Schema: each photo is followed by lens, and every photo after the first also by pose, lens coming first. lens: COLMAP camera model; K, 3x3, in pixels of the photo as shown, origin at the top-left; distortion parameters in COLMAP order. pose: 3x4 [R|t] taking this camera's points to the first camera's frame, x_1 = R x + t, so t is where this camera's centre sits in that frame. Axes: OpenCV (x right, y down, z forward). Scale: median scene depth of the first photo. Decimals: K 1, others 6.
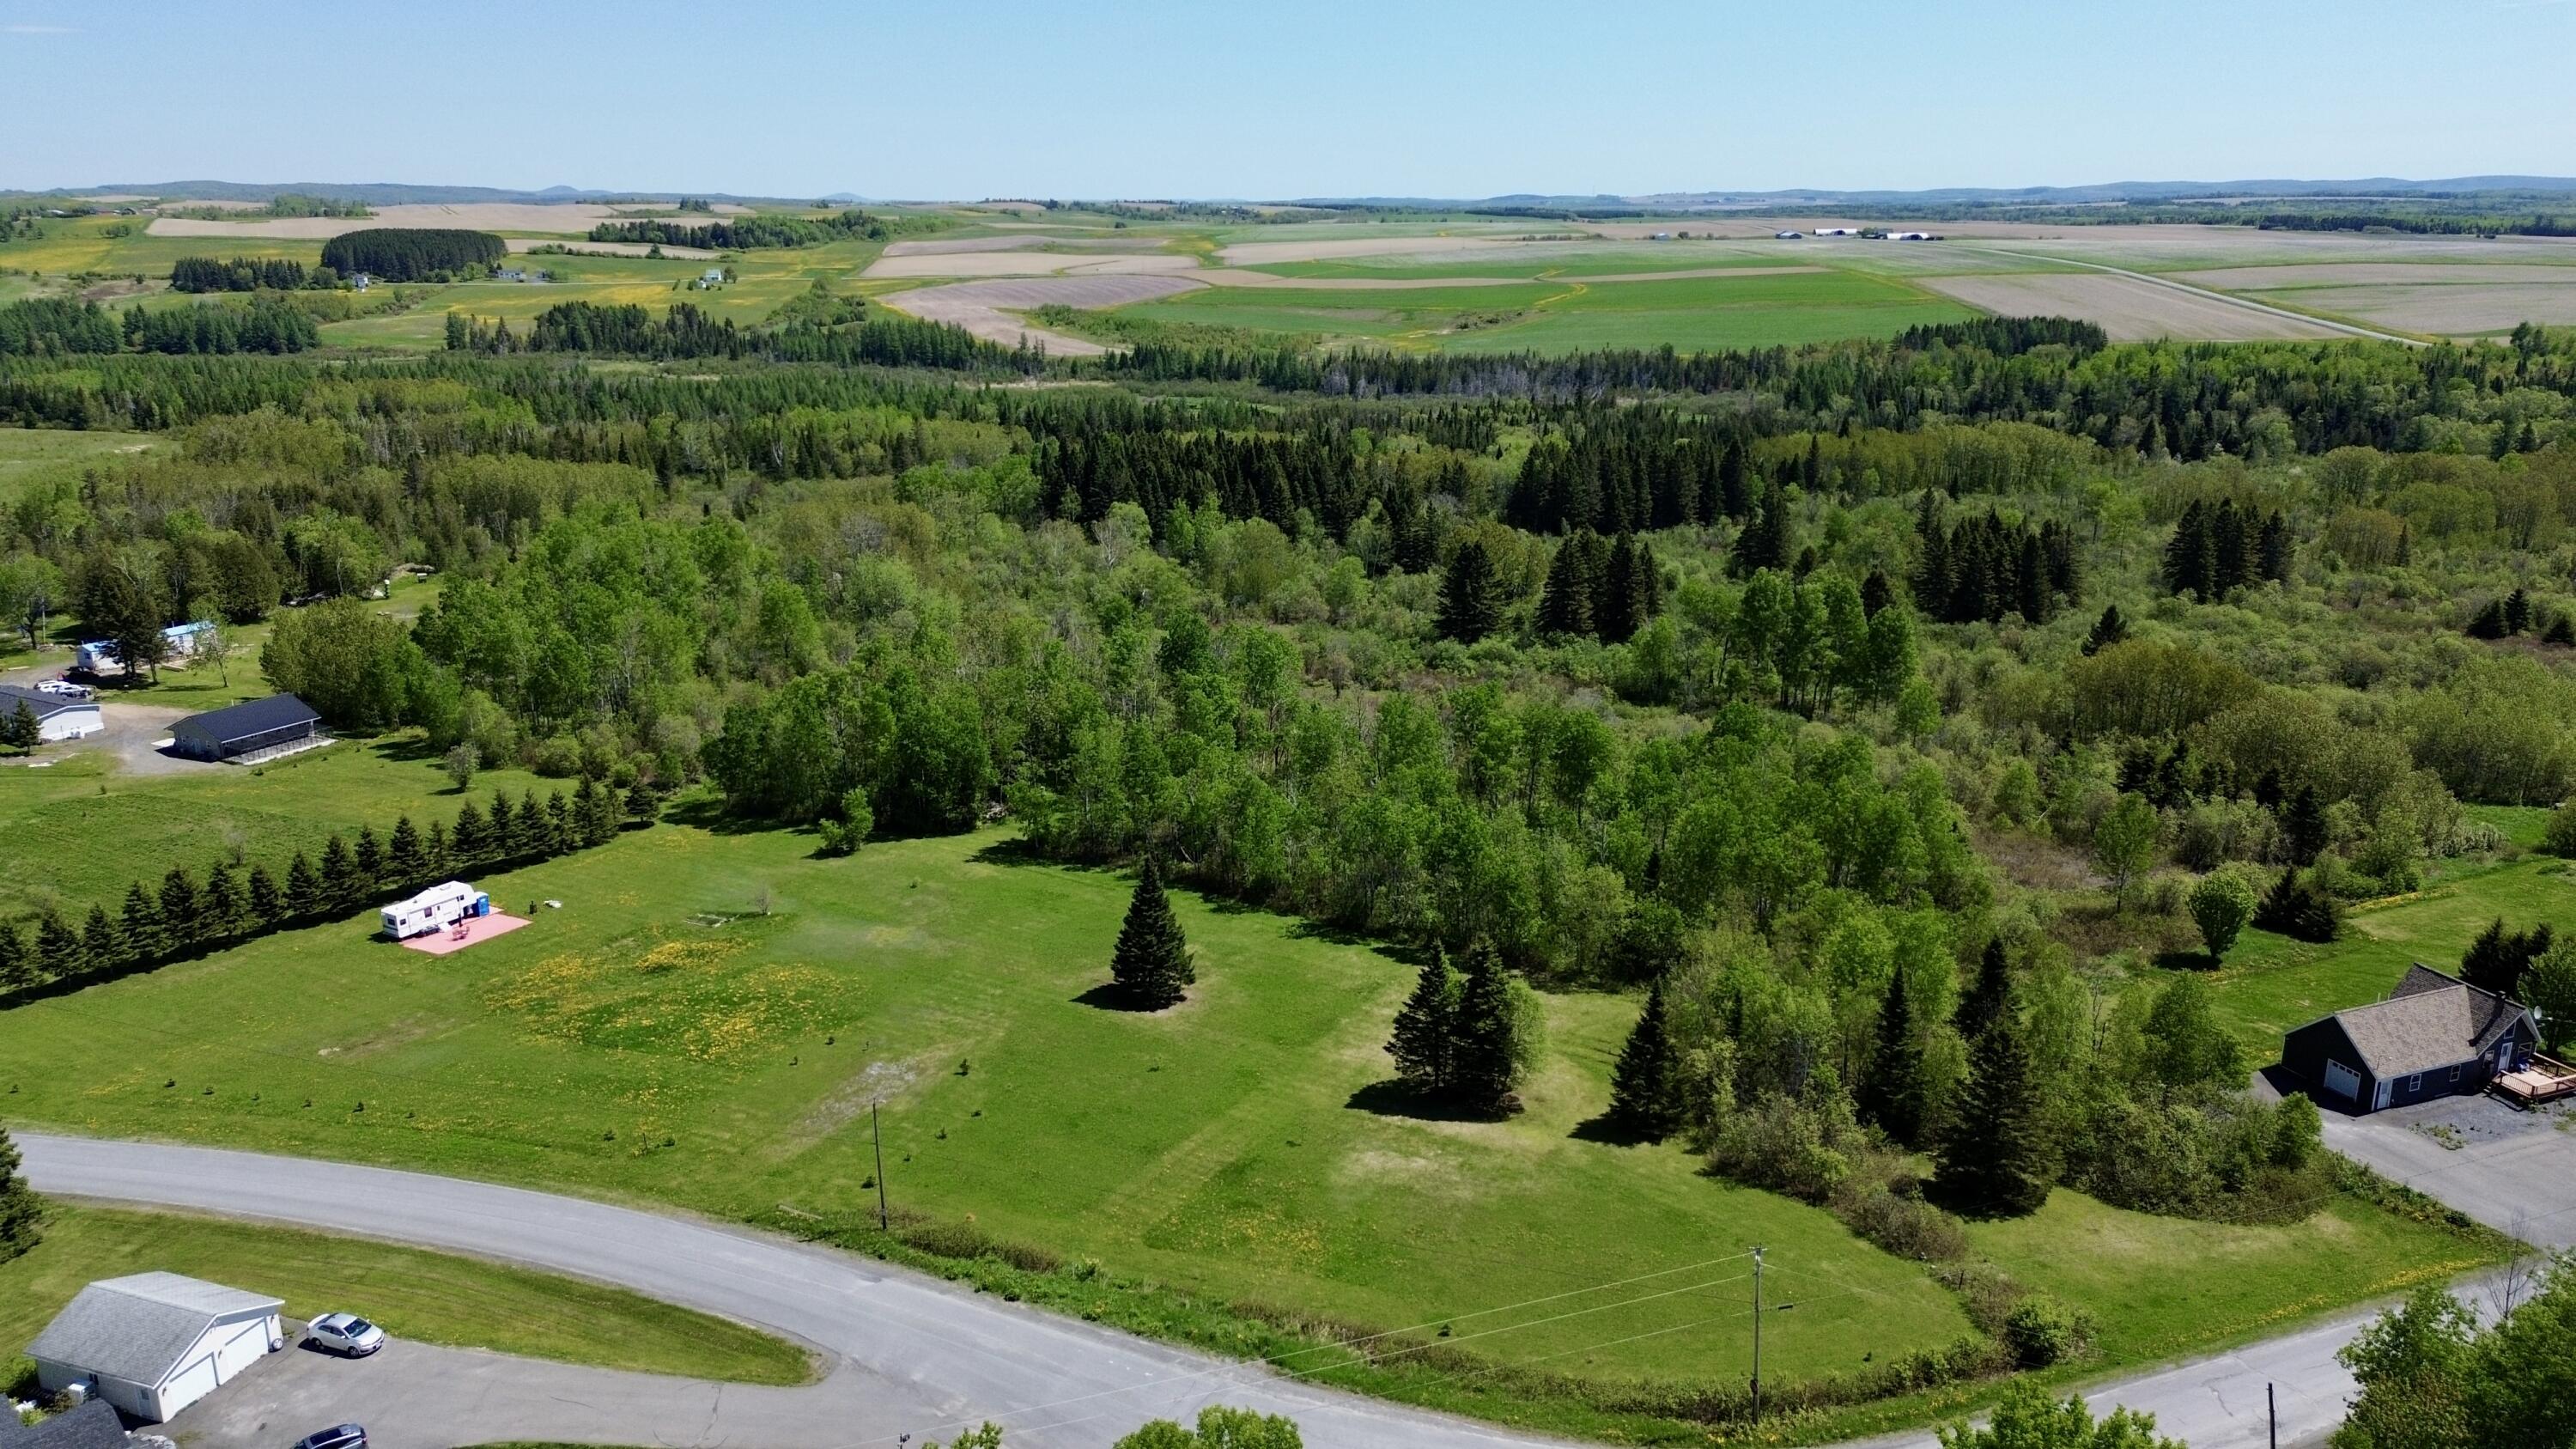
lens RADIAL K [[1812.7, 0, 1286.6], [0, 1812.7, 705.7], [0, 0, 1]] dist [0.091696, -0.092998]
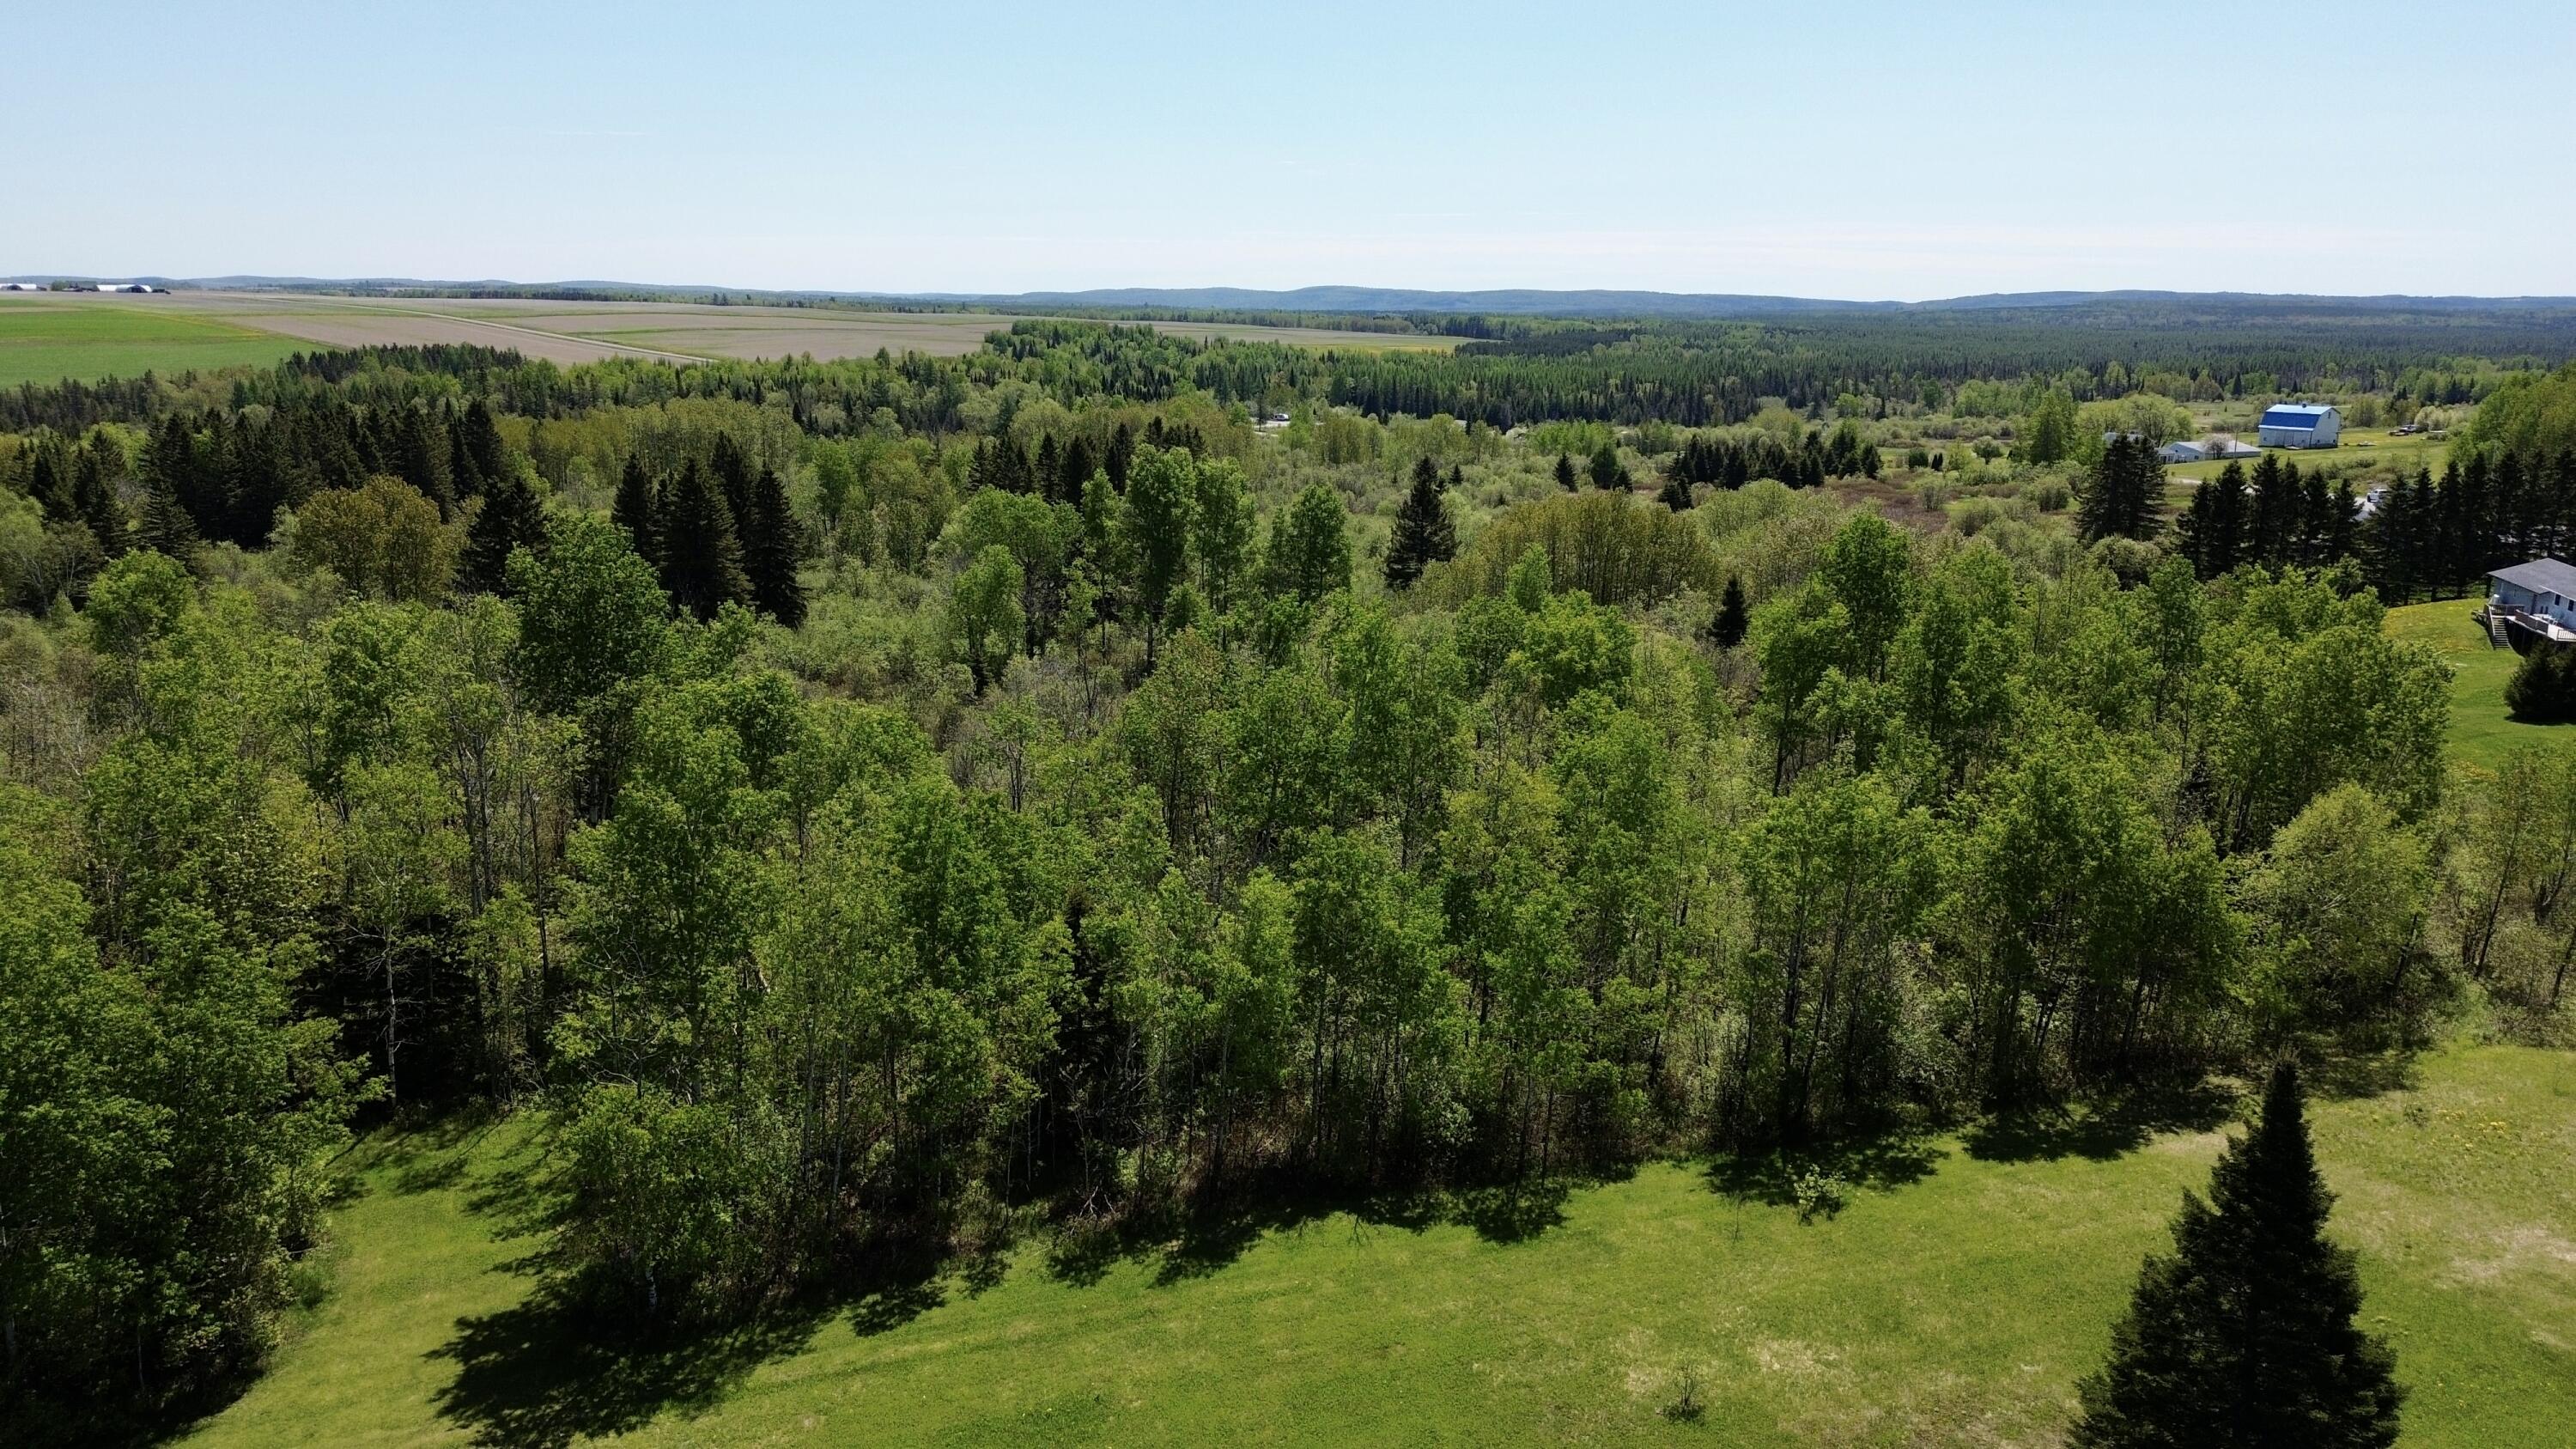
lens RADIAL K [[1812.7, 0, 1284.9], [0, 1812.7, 736.9], [0, 0, 1]] dist [0.091696, -0.092998]
pose [[0.608009, -0.173903, 0.774650, -0.303425], [0.200627, 0.977703, 0.062018, -0.006422], [-0.768162, 0.117708, 0.629342, 0.786910]]
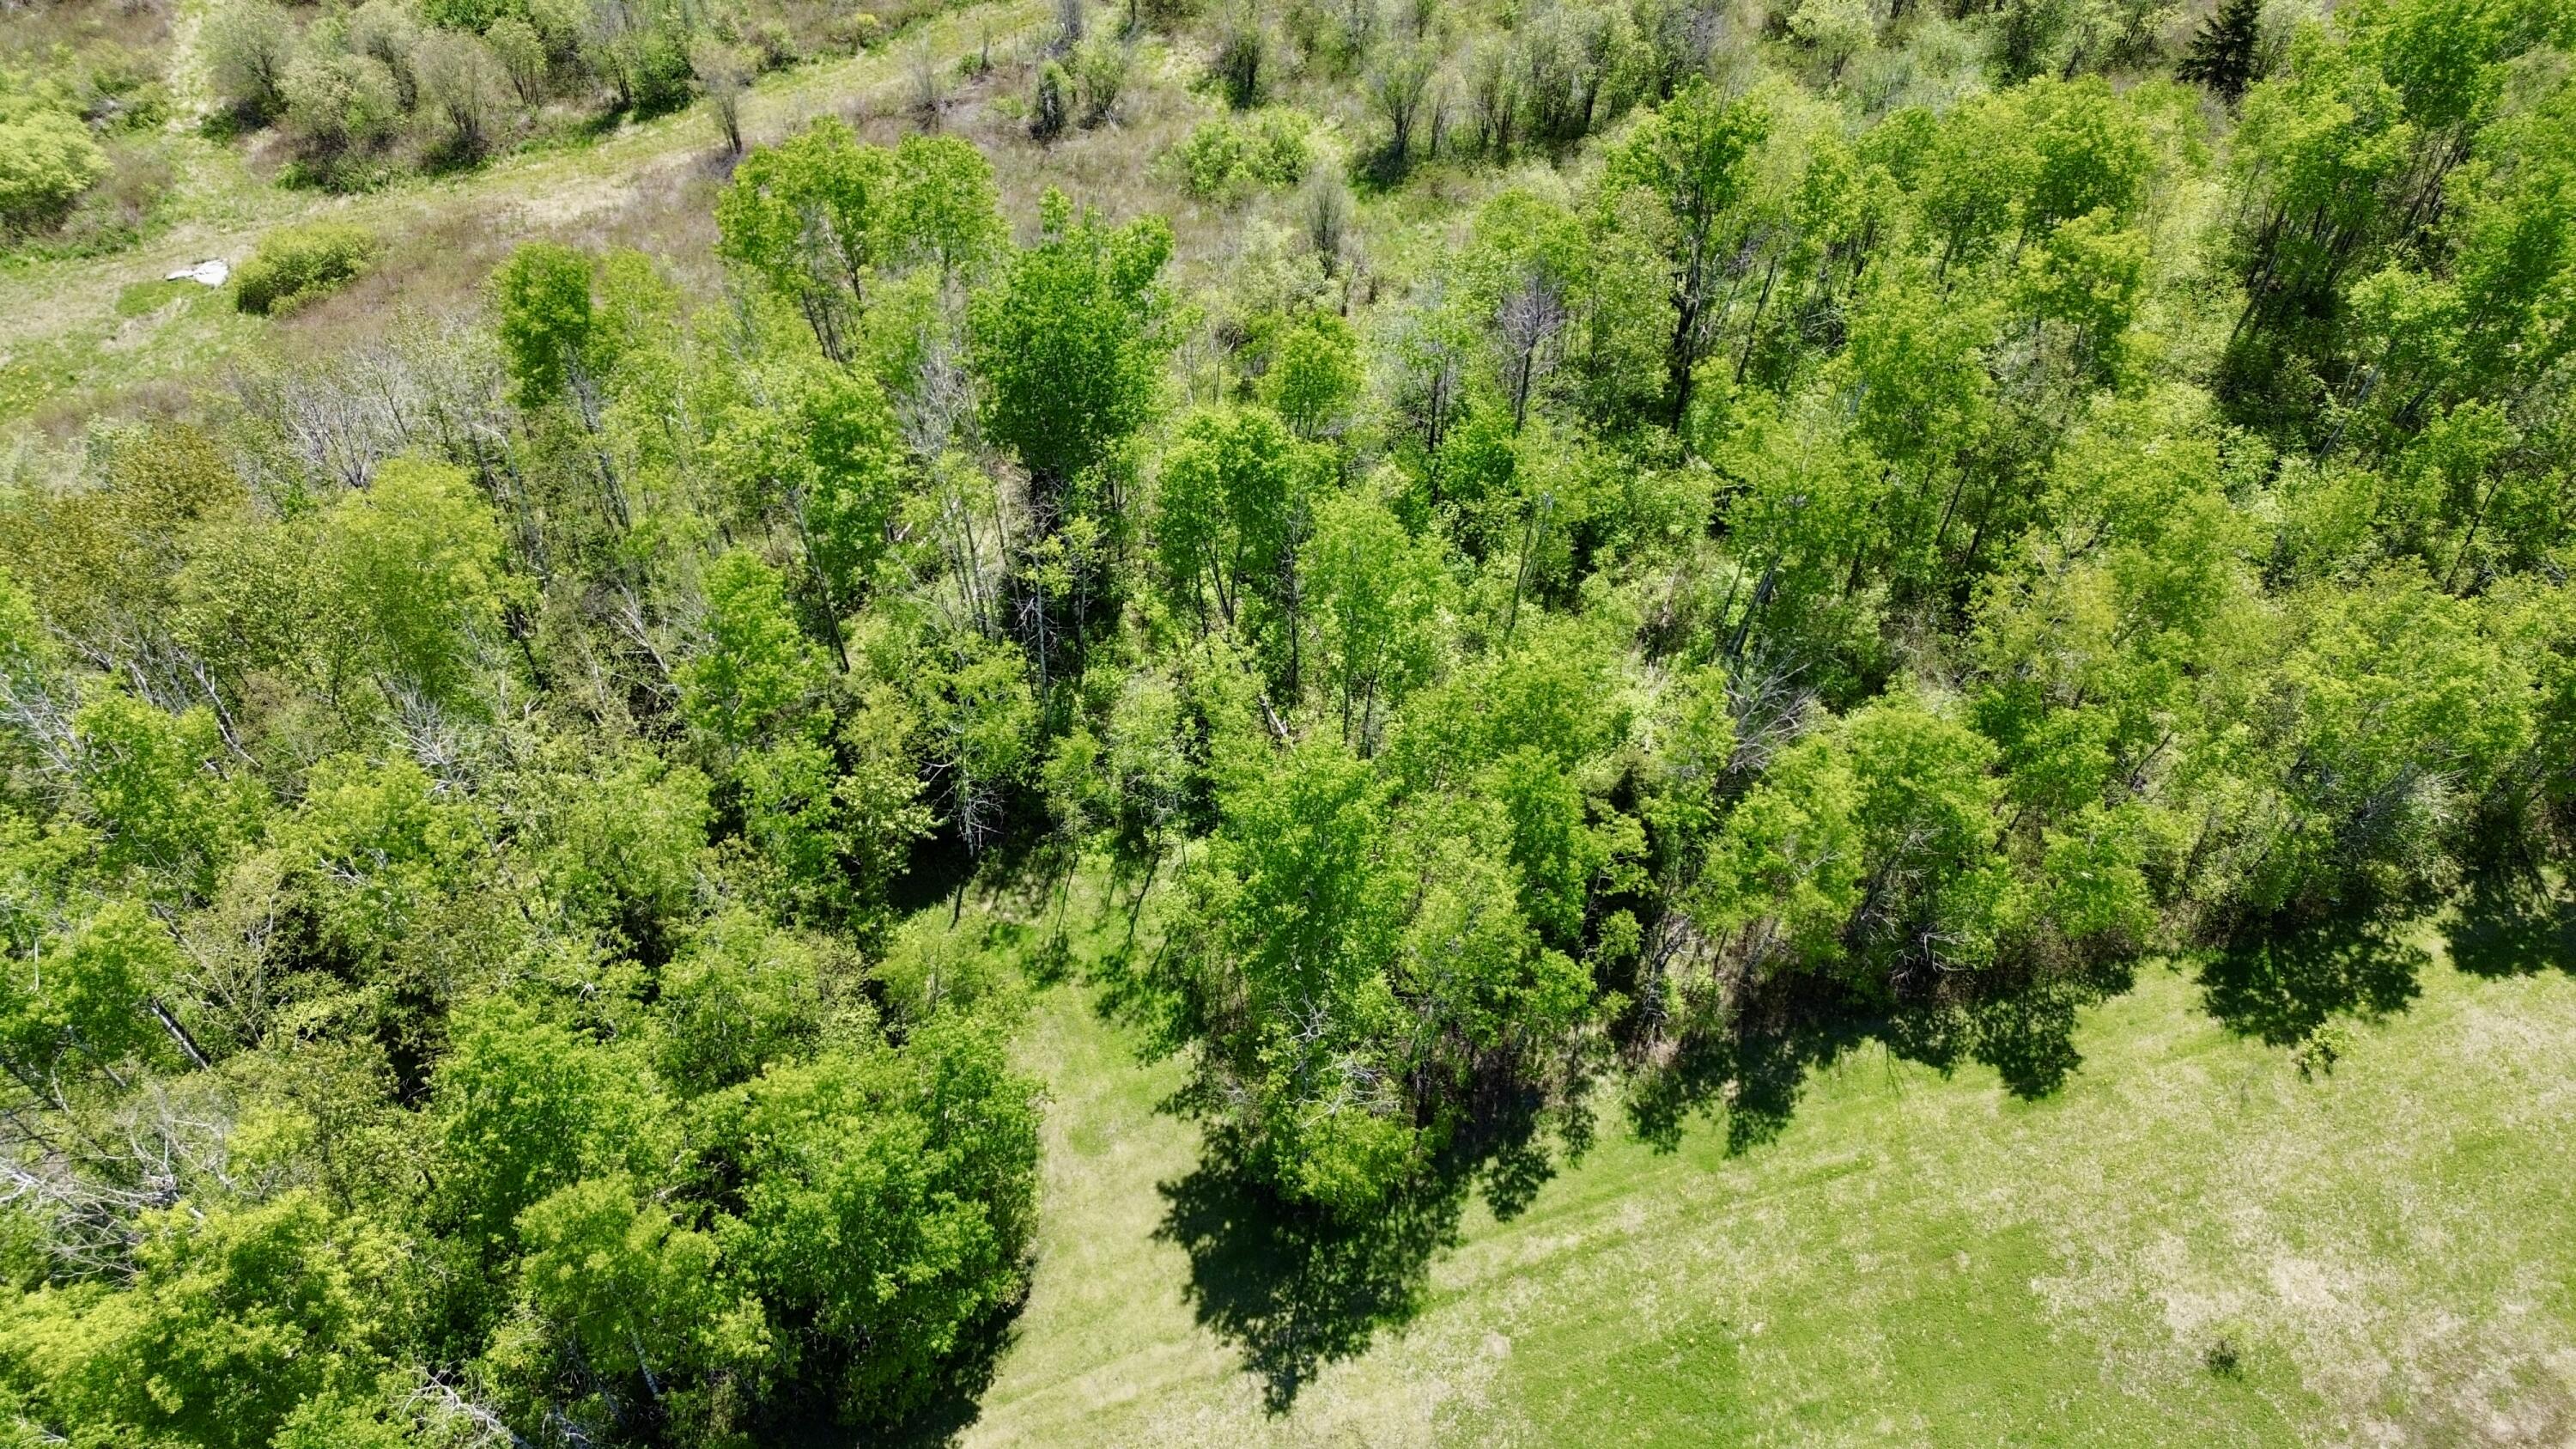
lens RADIAL K [[1812.7, 0, 1286.3], [0, 1812.7, 738.9], [0, 0, 1]] dist [0.091696, -0.092998]
pose [[0.624431, -0.598986, 0.501300, -0.279518], [0.213709, 0.748332, 0.627955, -0.211792], [-0.751275, -0.284982, 0.595290, 0.885673]]
